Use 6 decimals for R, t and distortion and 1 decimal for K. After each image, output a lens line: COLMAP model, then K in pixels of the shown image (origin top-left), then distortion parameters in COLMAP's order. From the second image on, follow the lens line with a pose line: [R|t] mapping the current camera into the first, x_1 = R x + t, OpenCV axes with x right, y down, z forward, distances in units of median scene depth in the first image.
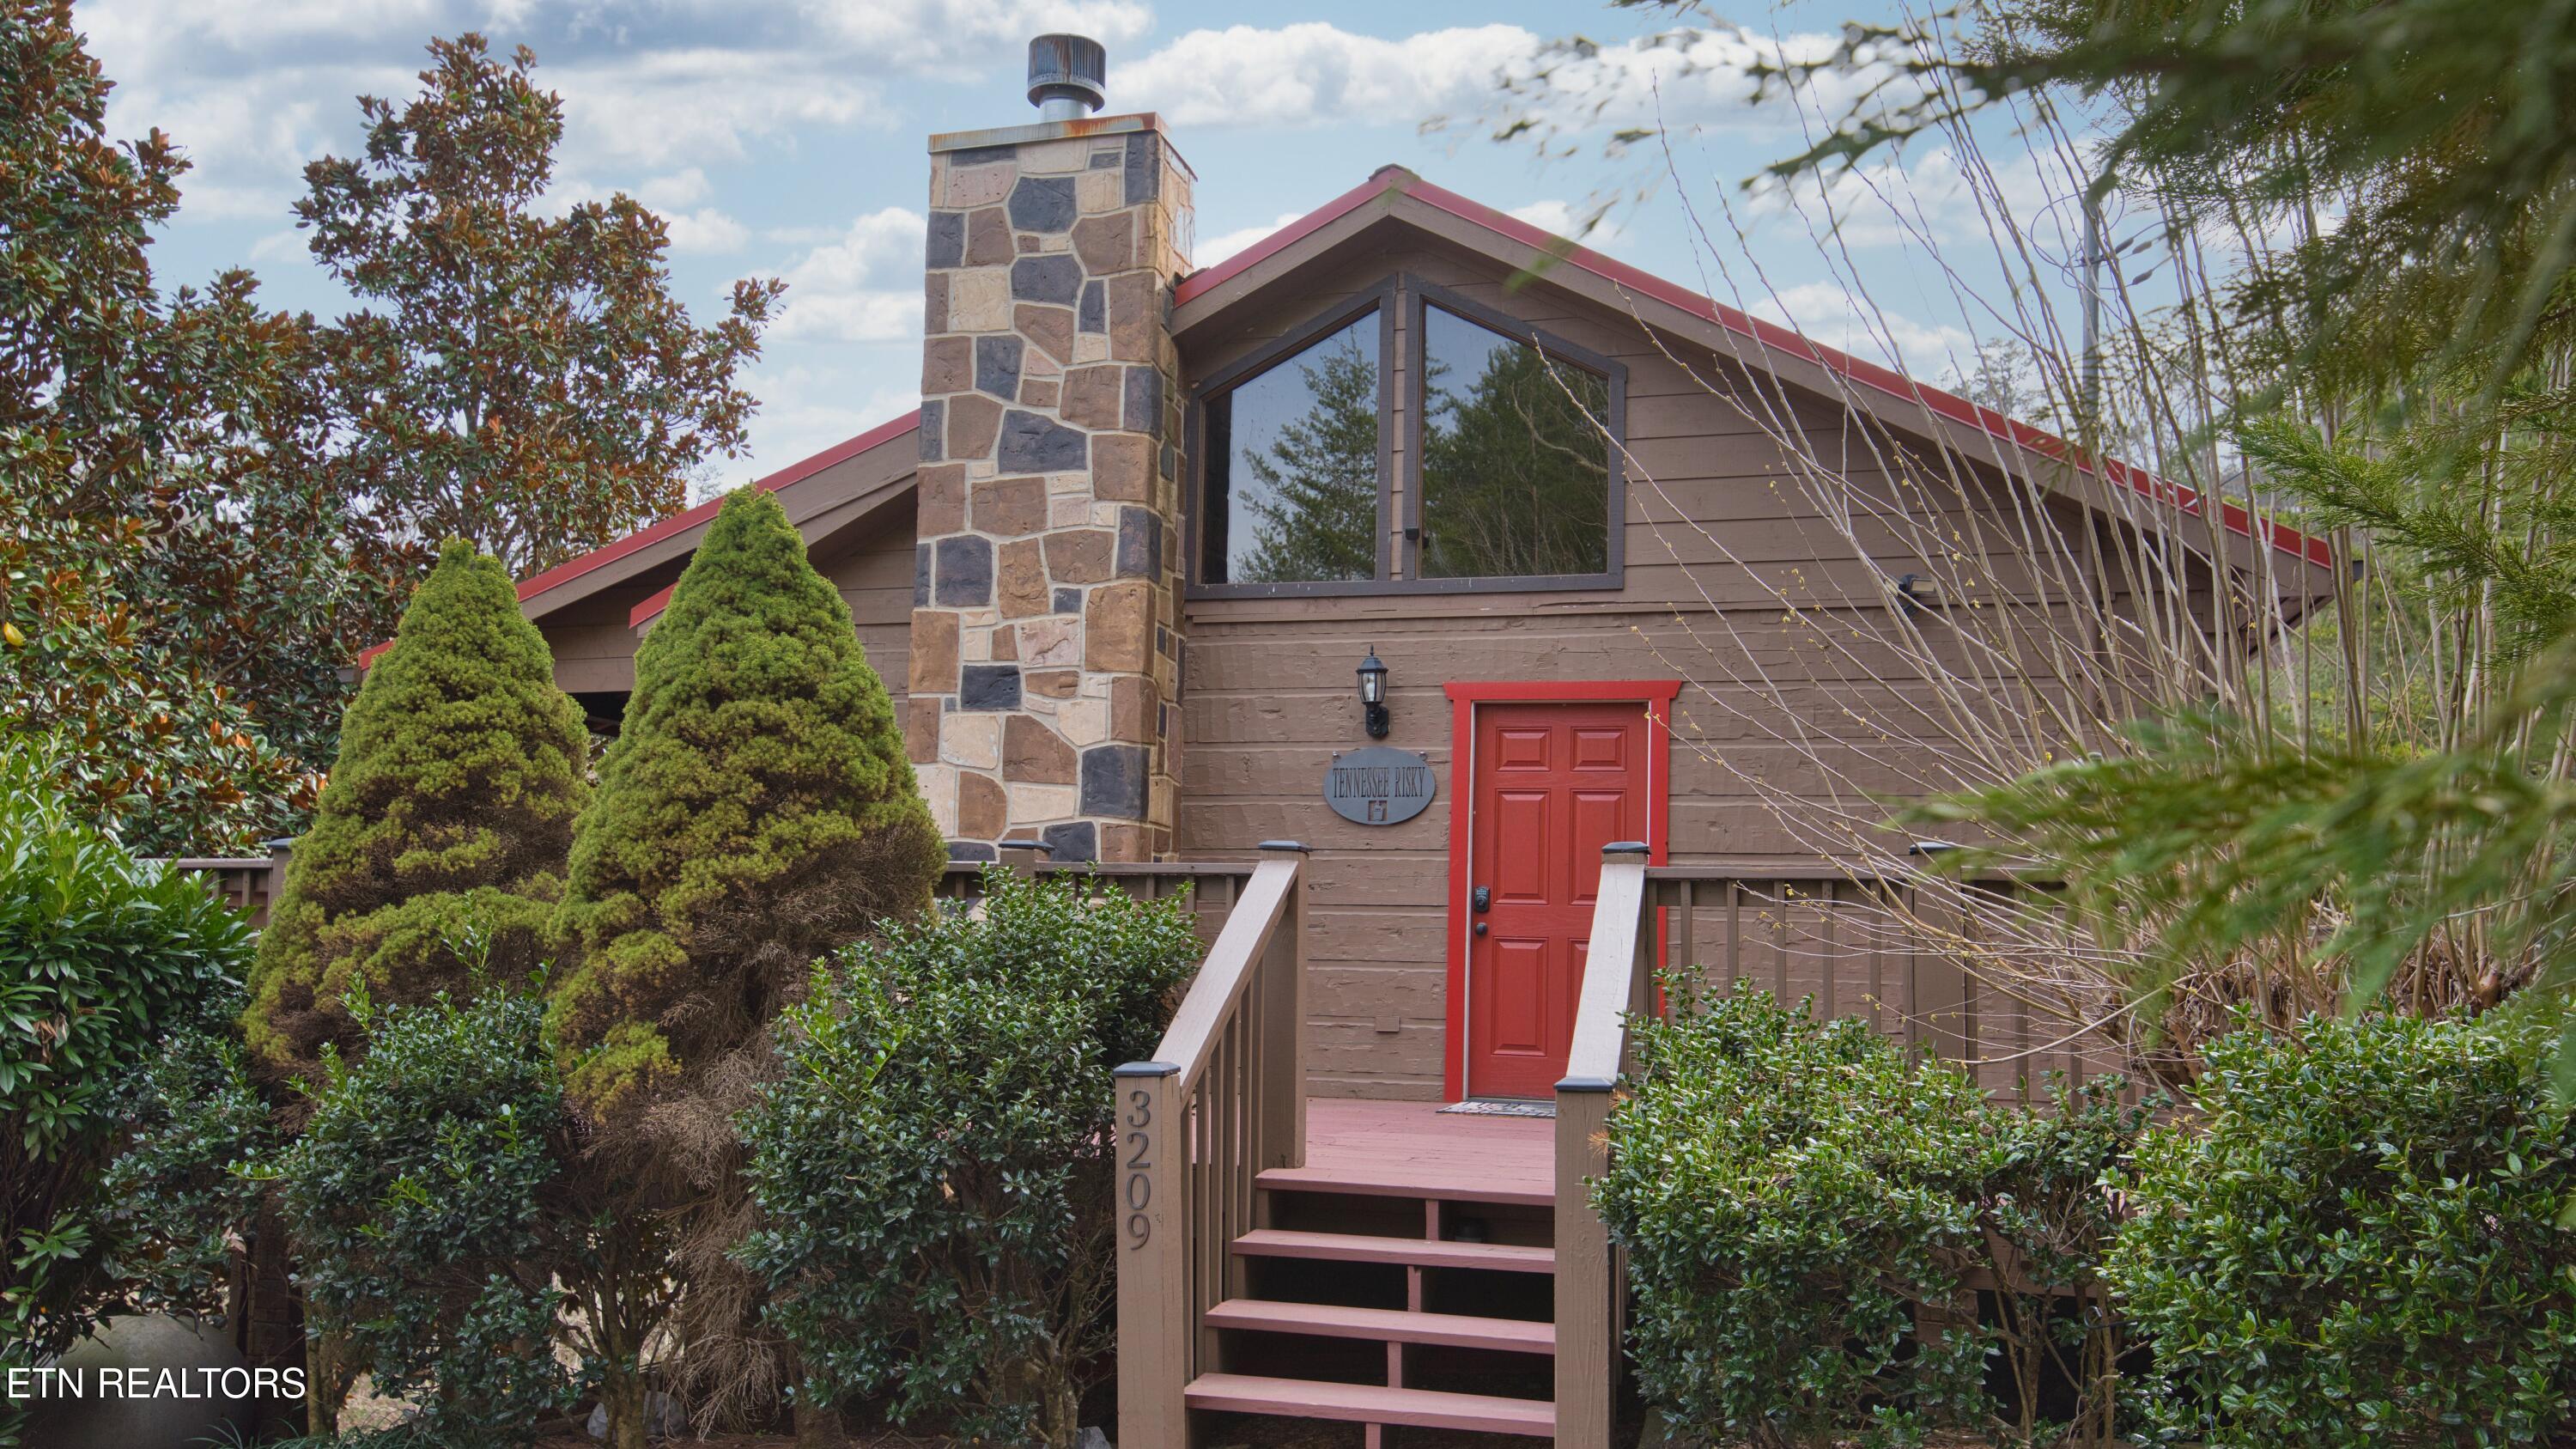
lens RADIAL K [[1967.3, 0, 1286.1], [0, 1967.3, 738.7], [0, 0, 1]] dist [0.006289, -0.001717]
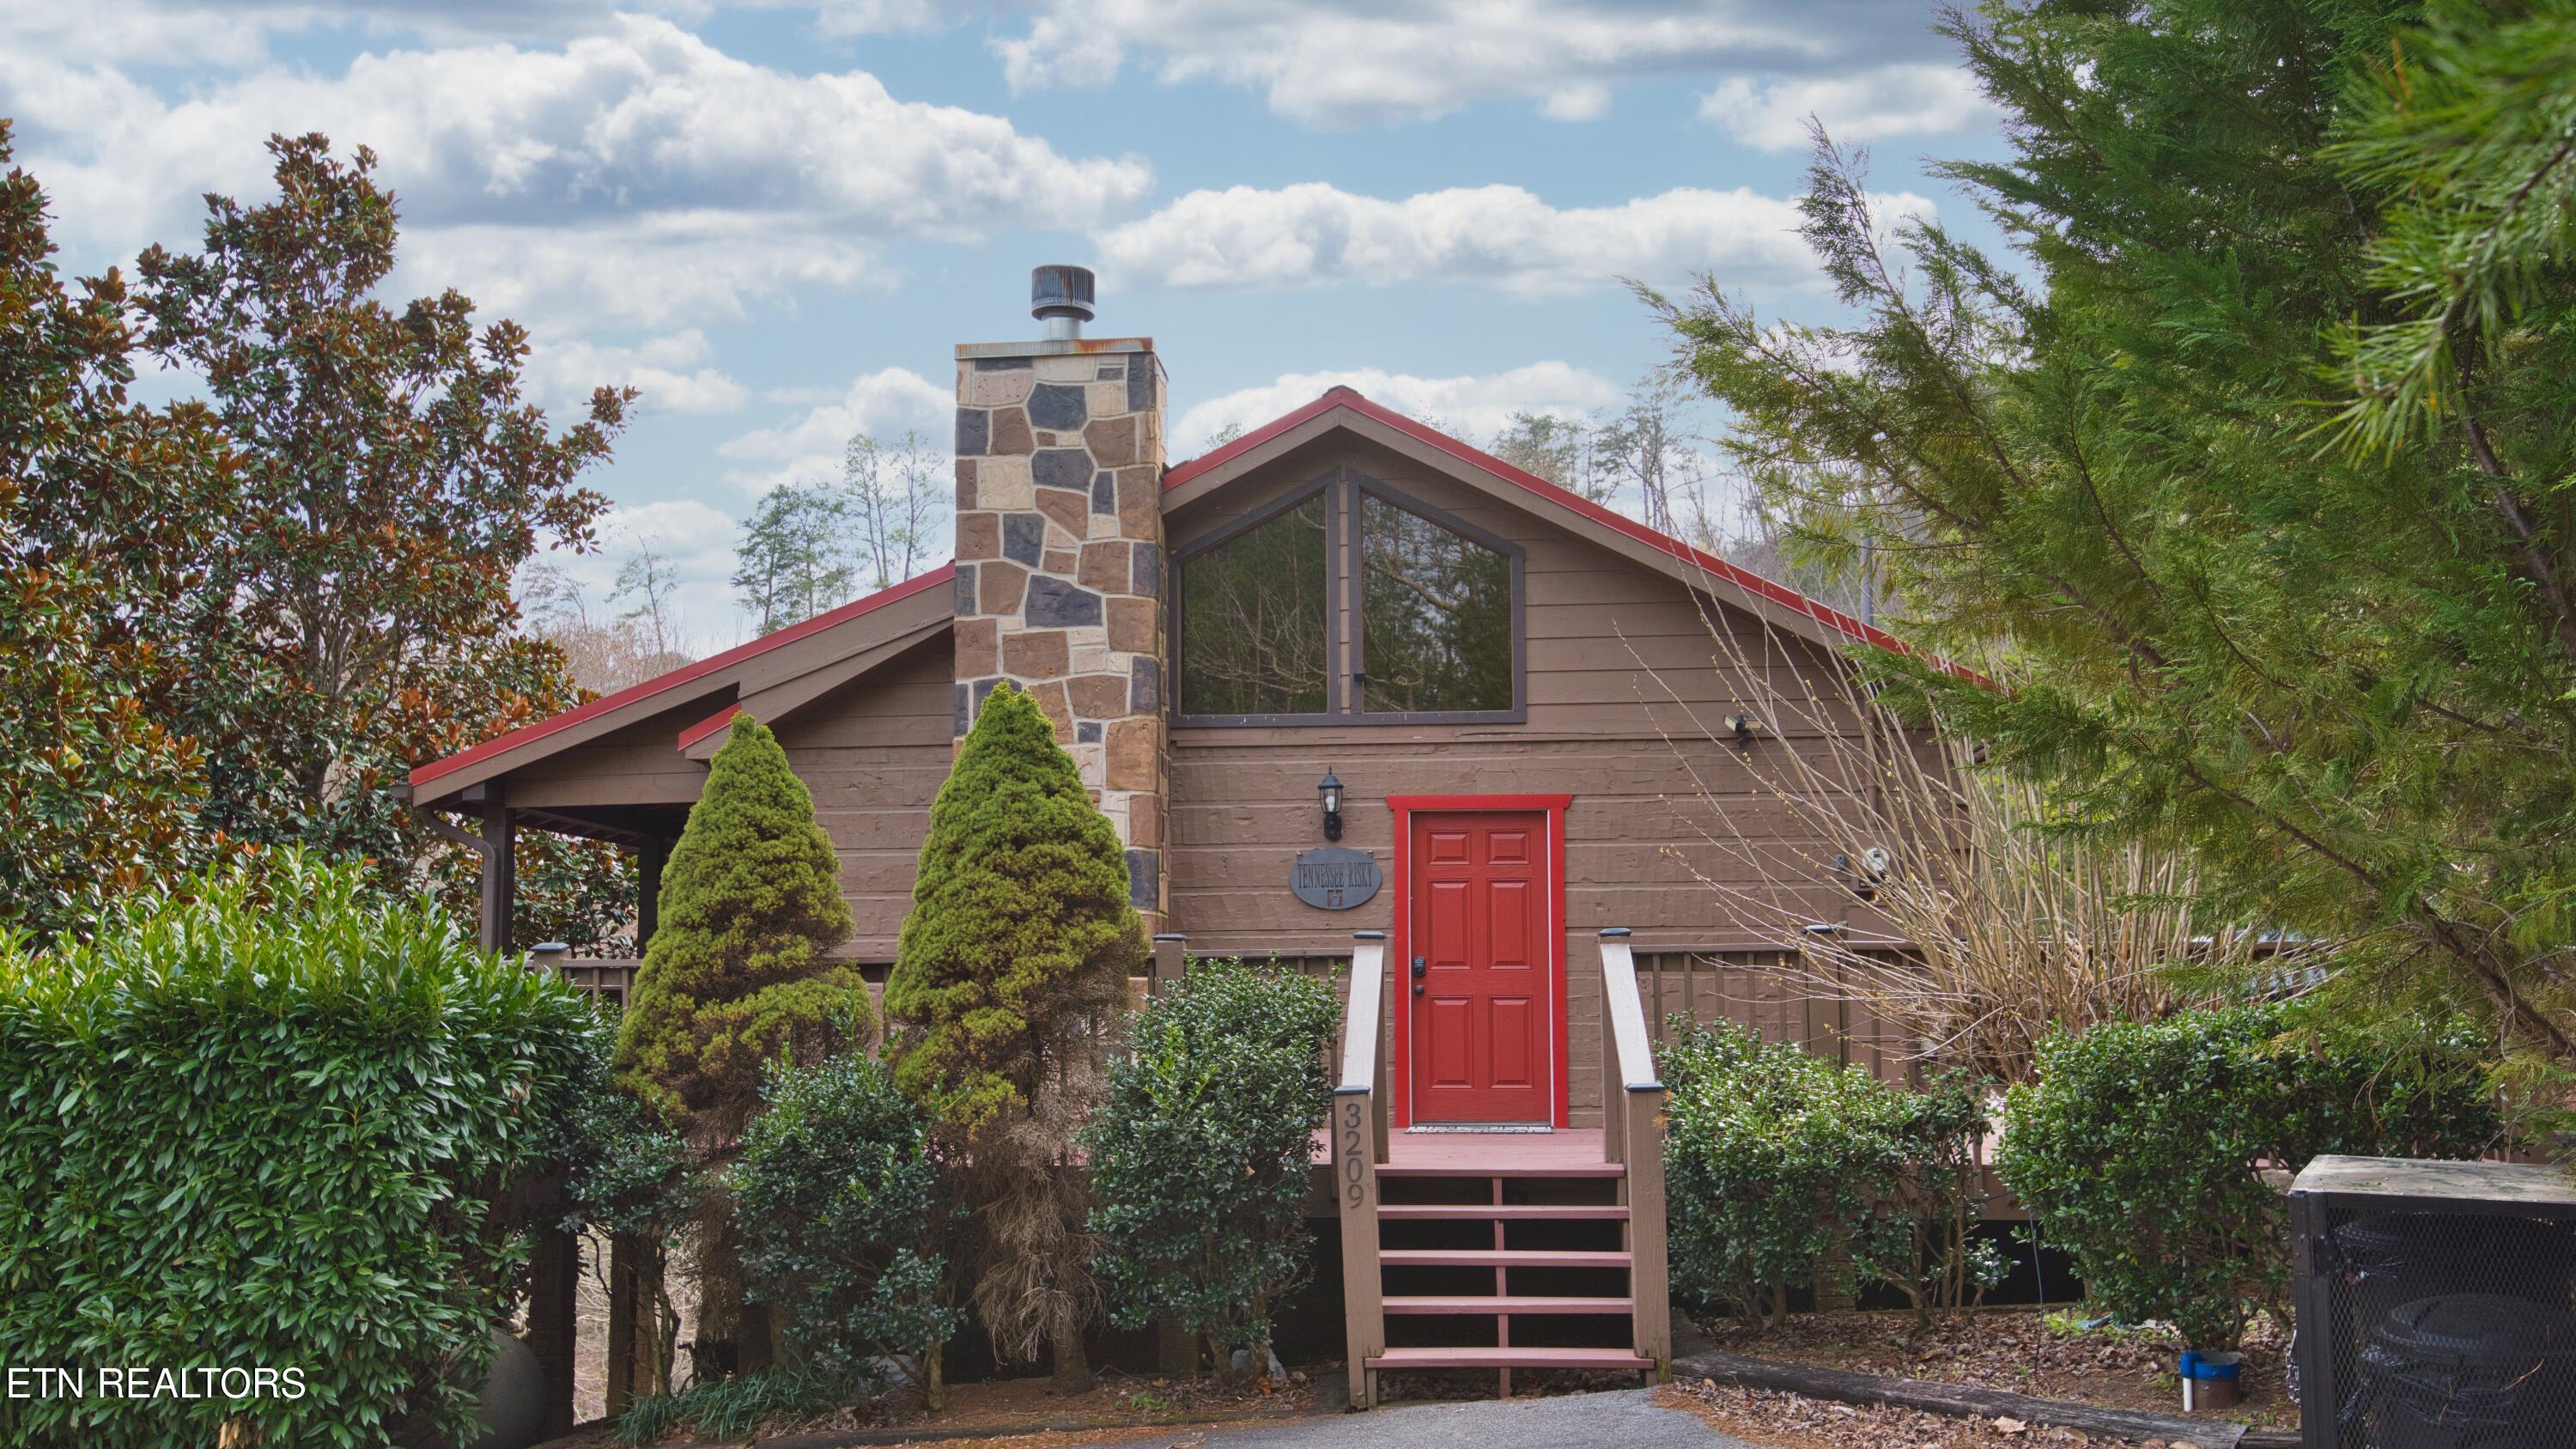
lens RADIAL K [[2197.8, 0, 1285.9], [0, 2197.8, 729.0], [0, 0, 1]] dist [0.016992, 0.015844]
pose [[0.981154, -0.003633, 0.193195, -0.274588], [0.007641, 0.999771, -0.020004, -0.046764], [-0.193078, 0.021103, 0.980956, -0.403413]]
